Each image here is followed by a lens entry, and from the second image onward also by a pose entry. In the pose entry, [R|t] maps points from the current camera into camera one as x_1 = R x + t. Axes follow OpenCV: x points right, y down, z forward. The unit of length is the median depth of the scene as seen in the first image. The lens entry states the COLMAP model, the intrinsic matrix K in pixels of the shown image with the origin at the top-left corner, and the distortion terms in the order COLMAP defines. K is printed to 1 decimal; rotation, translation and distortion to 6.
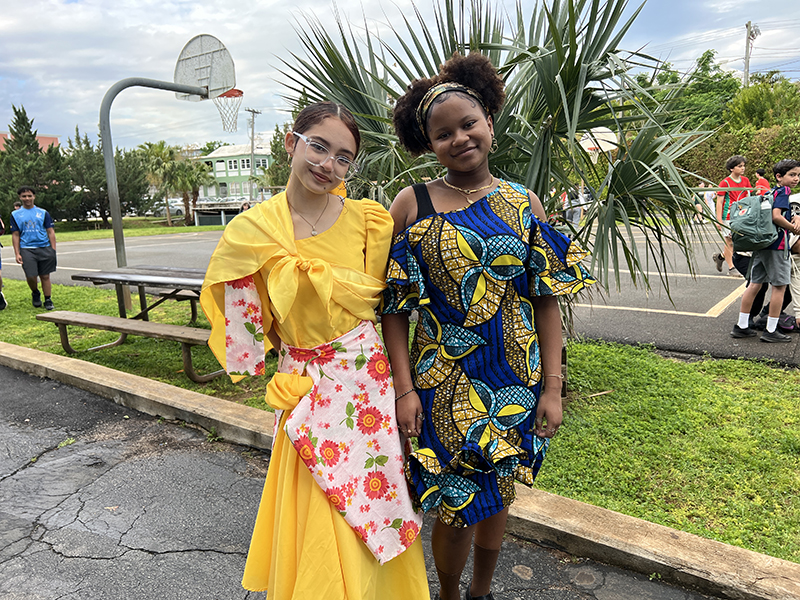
lens RADIAL K [[608.8, 0, 400.0], [0, 608.8, 300.0], [0, 0, 1]] dist [0.013000, -0.013307]
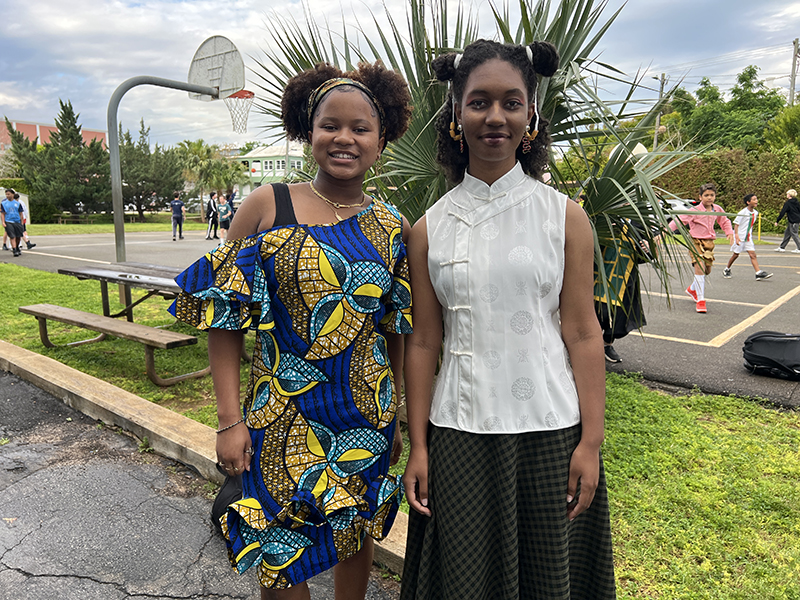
lens RADIAL K [[608.4, 0, 394.5], [0, 608.4, 287.2], [0, 0, 1]] dist [0.038295, -0.054553]
pose [[0.996930, 0.049736, -0.060476, 0.111524], [-0.051508, 0.998277, -0.028104, -0.016572], [0.058974, 0.031132, 0.997774, 0.050811]]
